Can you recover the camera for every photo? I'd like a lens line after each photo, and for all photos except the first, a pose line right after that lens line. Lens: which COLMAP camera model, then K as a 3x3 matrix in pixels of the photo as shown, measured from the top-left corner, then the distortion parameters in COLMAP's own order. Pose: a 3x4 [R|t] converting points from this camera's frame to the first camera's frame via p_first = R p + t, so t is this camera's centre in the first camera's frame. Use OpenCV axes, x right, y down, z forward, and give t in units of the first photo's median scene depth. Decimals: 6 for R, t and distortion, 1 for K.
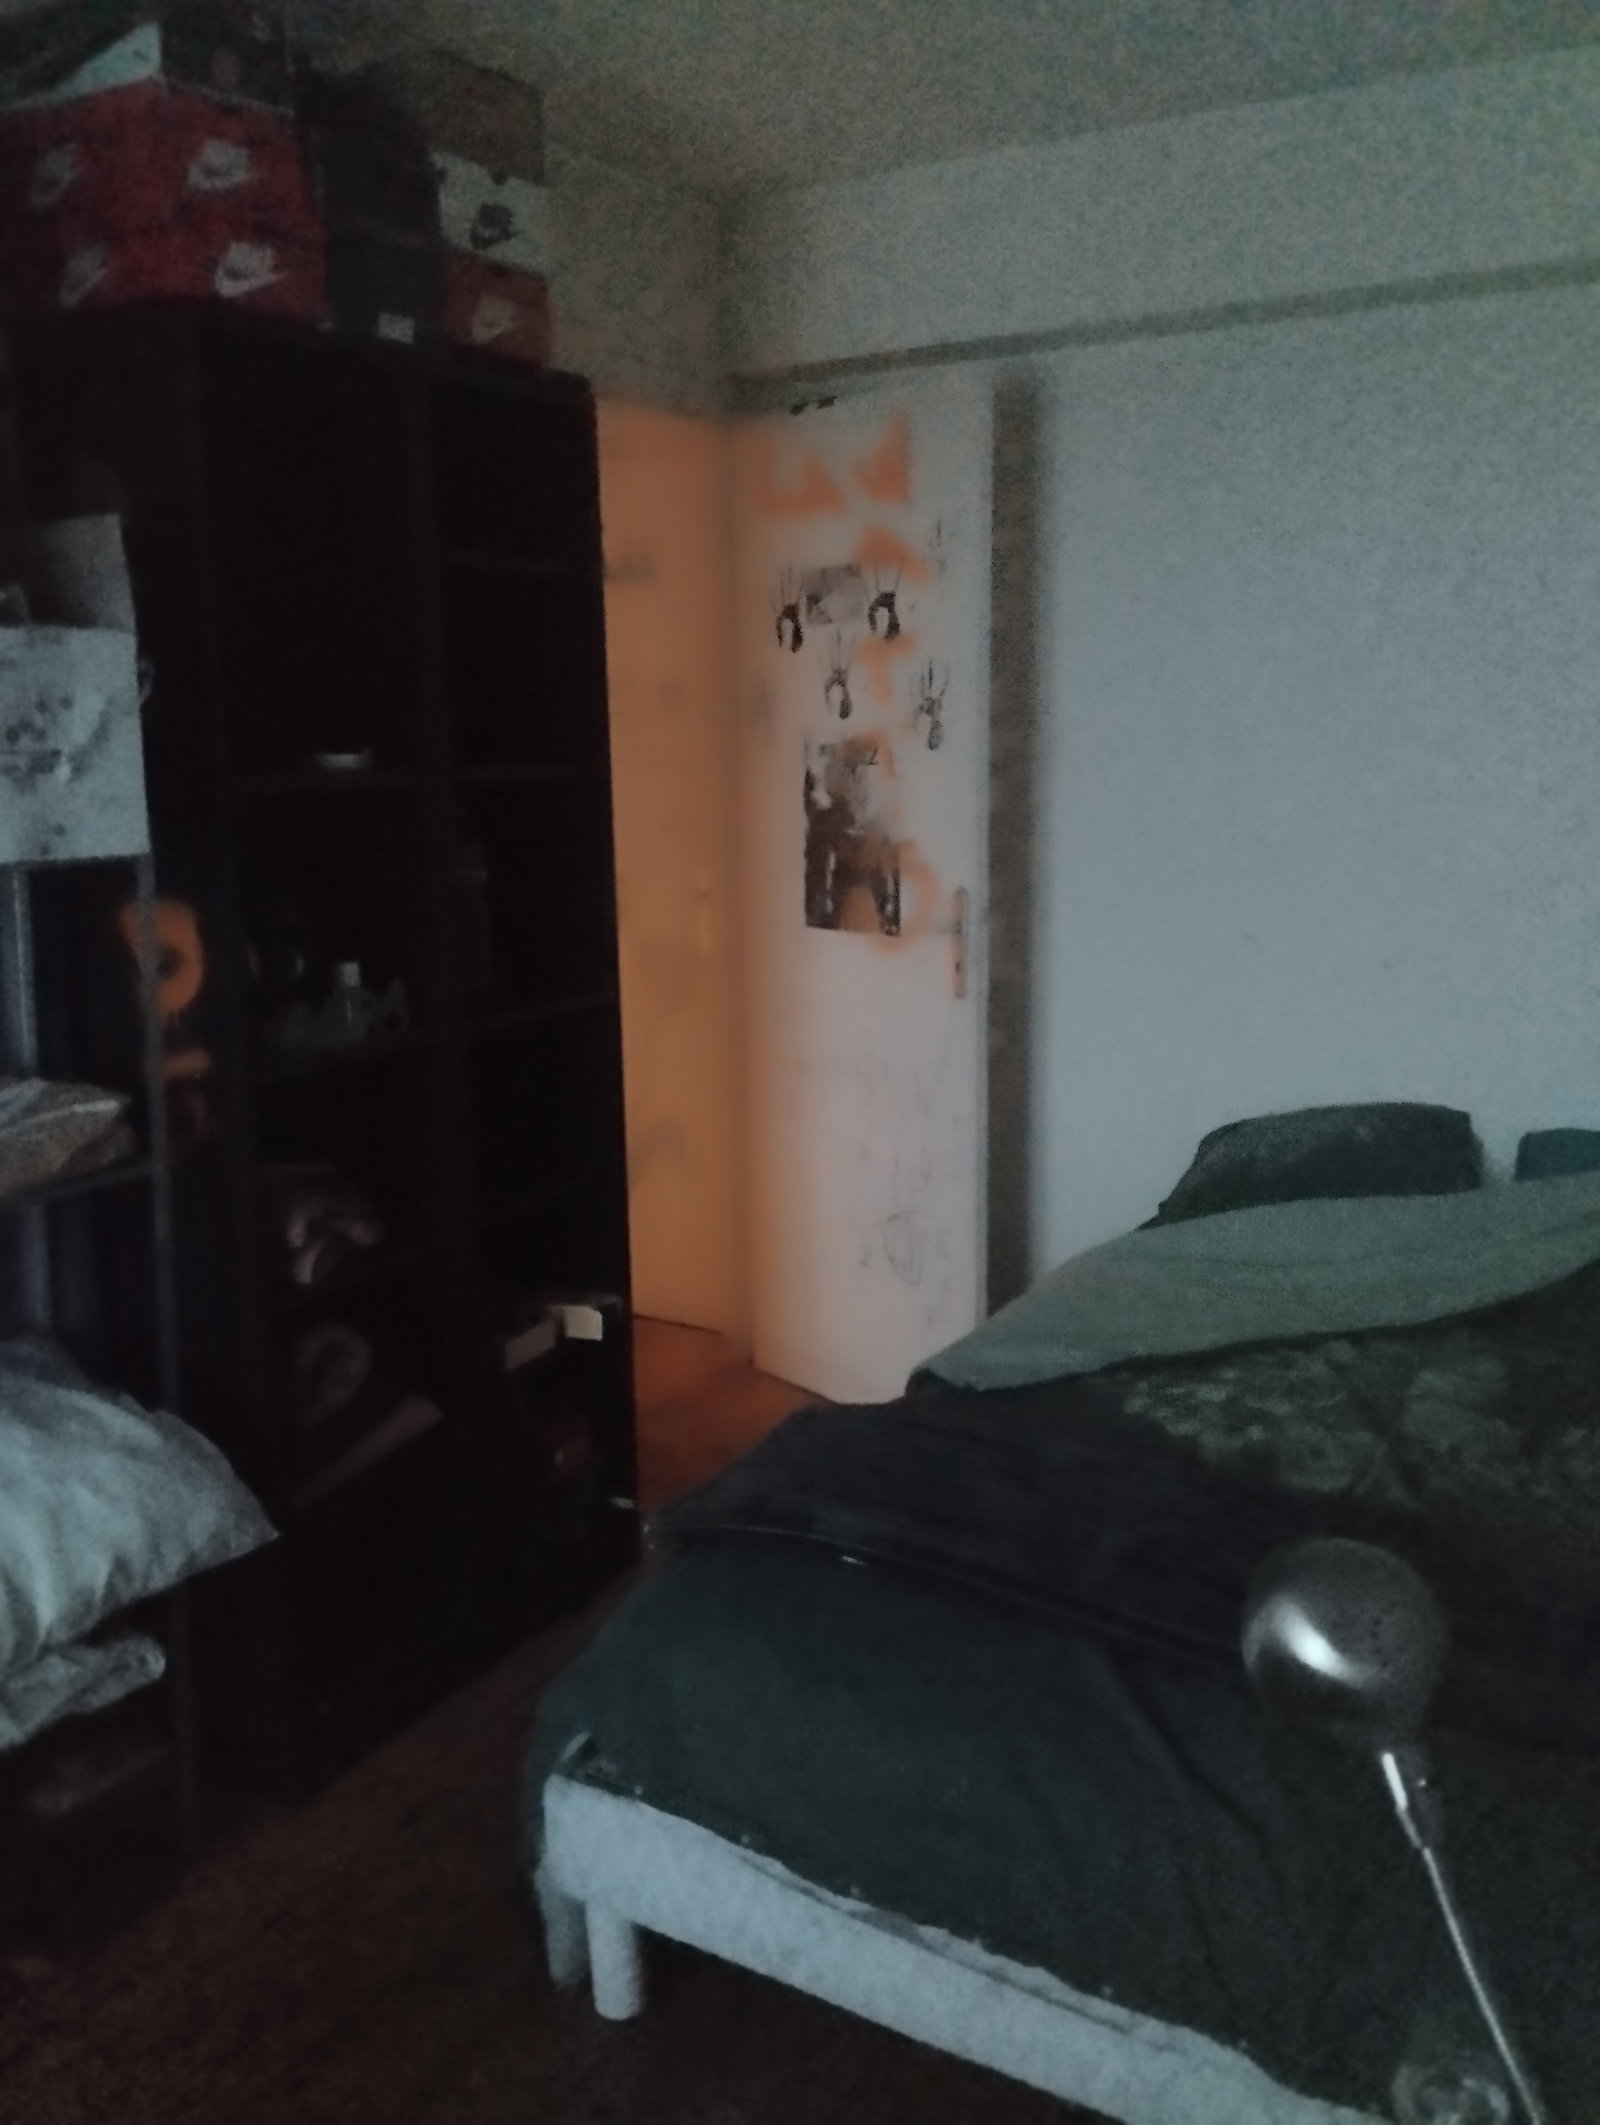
lens RADIAL K [[1717.8, 0, 815.5], [0, 1717.8, 1065.7], [0, 0, 1]] dist [0.106944, -0.214027]
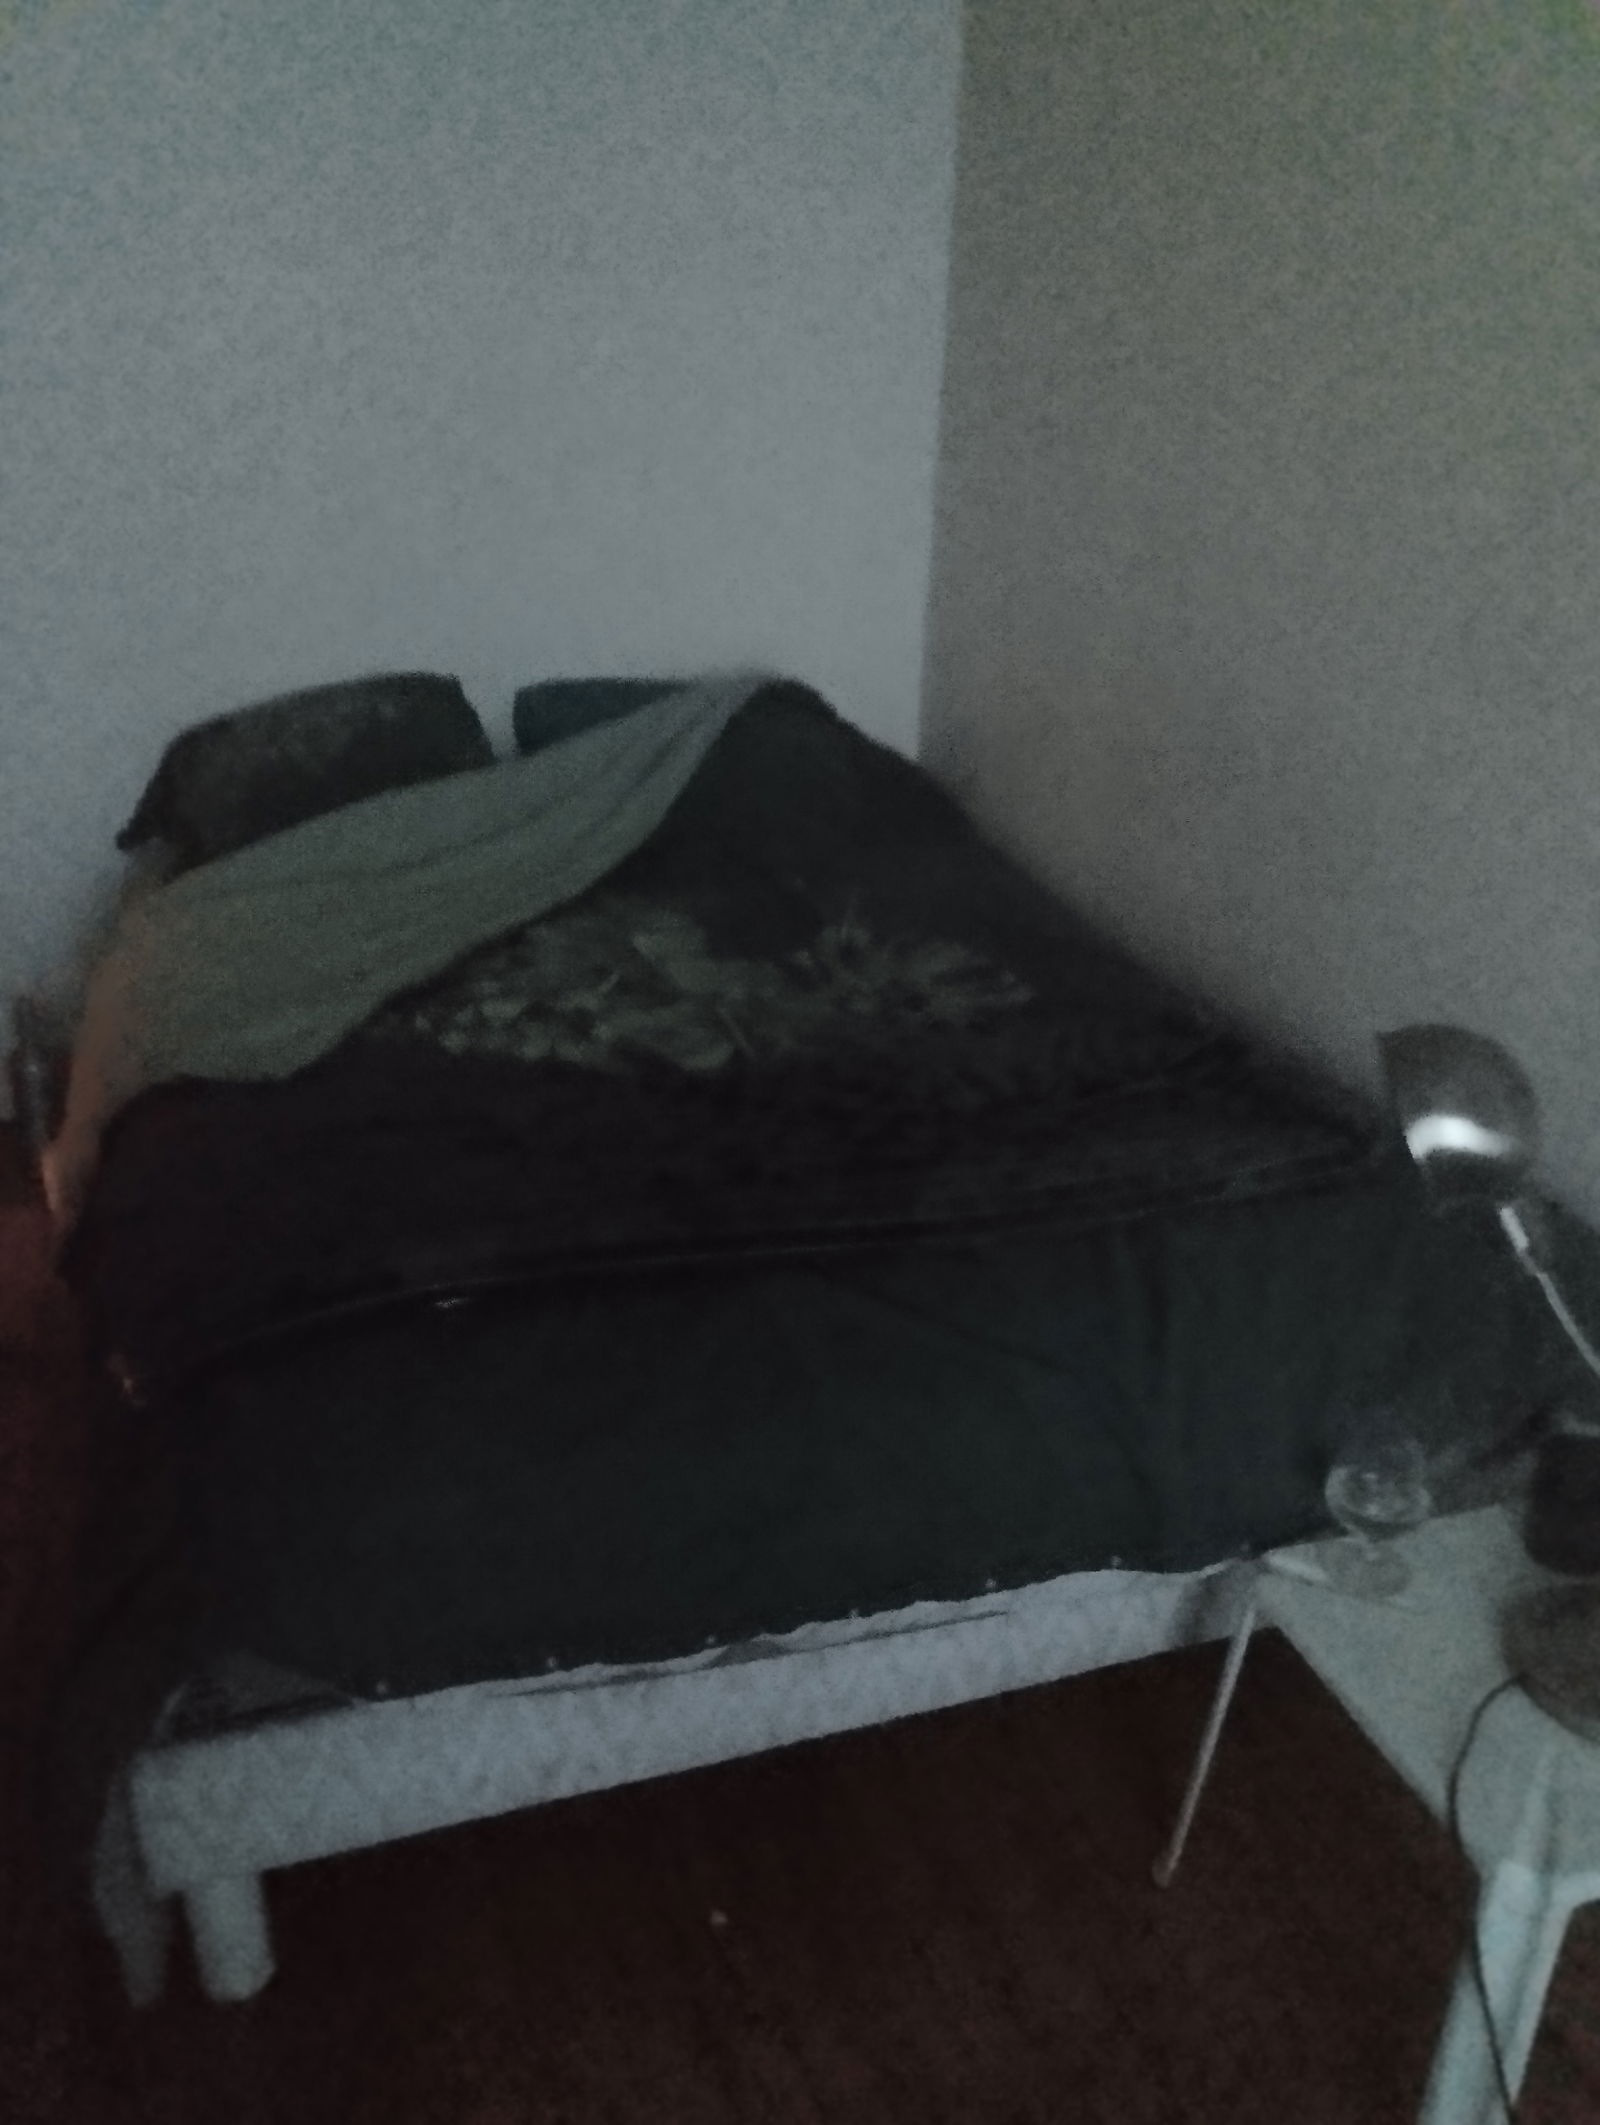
lens RADIAL K [[1717.8, 0, 815.5], [0, 1717.8, 1065.7], [0, 0, 1]] dist [0.106944, -0.214027]
pose [[0.634884, -0.270871, 0.723568, -0.395490], [0.102086, 0.957727, 0.268955, -0.006189], [-0.765833, -0.096889, 0.635698, 0.386482]]
